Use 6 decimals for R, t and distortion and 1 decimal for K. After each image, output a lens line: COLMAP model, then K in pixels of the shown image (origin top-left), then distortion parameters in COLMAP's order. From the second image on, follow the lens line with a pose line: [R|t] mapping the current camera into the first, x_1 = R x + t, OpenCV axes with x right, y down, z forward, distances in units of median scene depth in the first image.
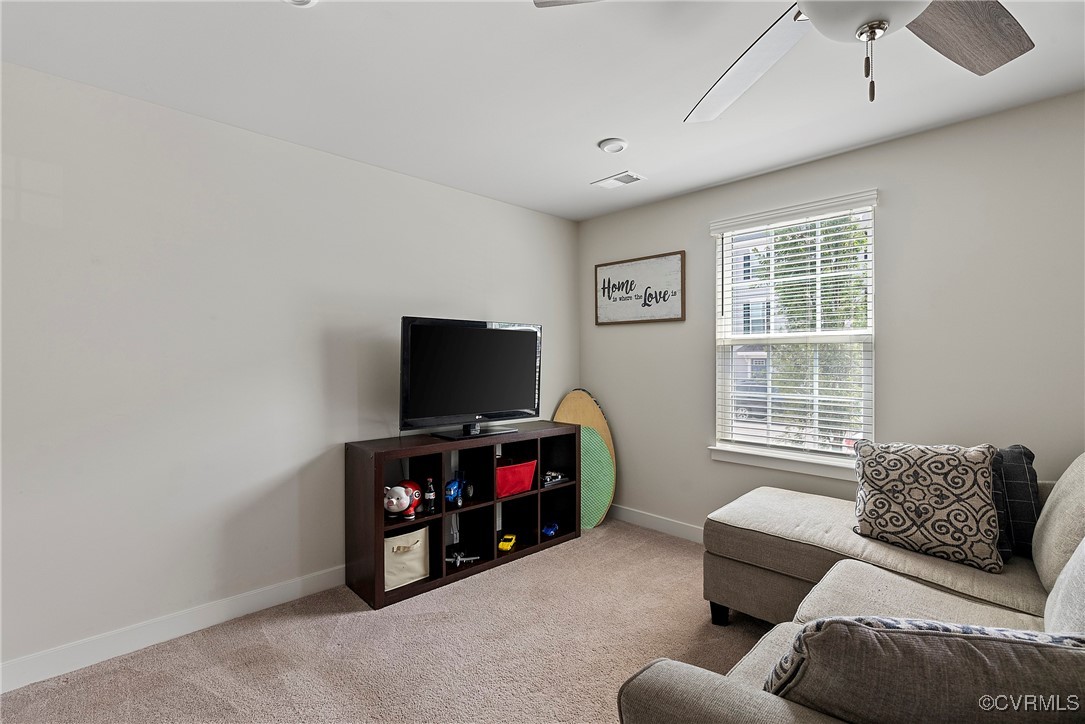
lens RADIAL K [[498.8, 0, 541.9], [0, 498.8, 360.4], [0, 0, 1]] dist [-0.009430, 0.001540]
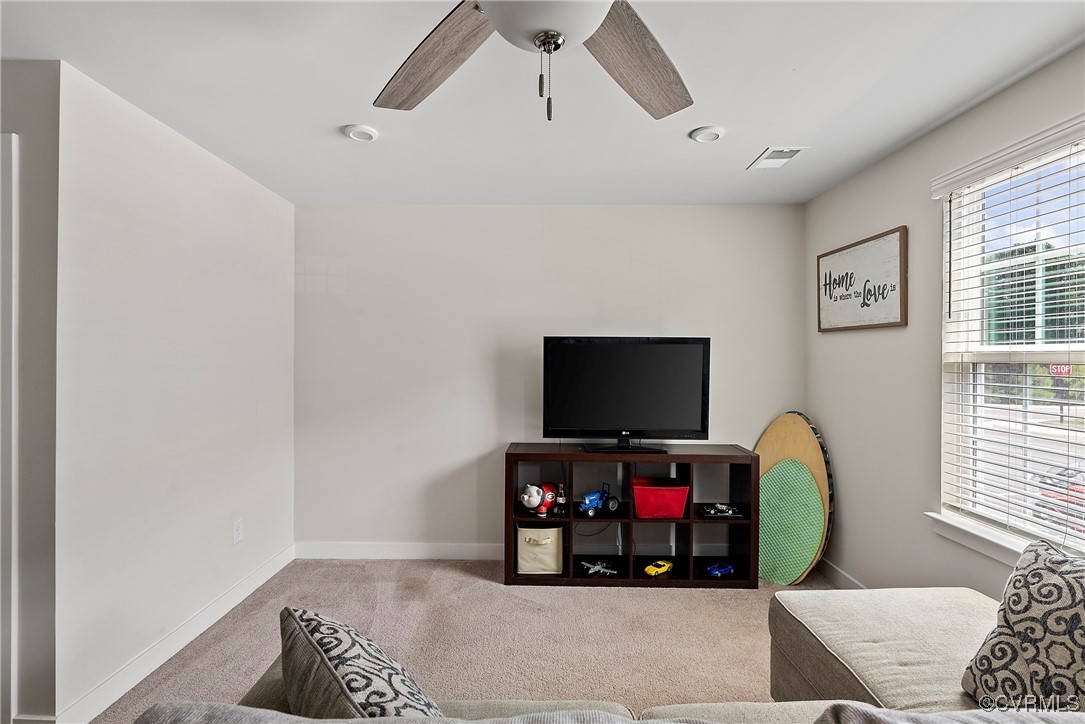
lens RADIAL K [[539.4, 0, 540.3], [0, 539.4, 357.1], [0, 0, 1]] dist [-0.007063, 0.001092]
pose [[0.703905, 0.004453, -0.710280, 0.481817], [-0.005715, 0.999983, 0.000606, -0.034971], [0.710271, 0.003633, 0.703919, 0.110081]]
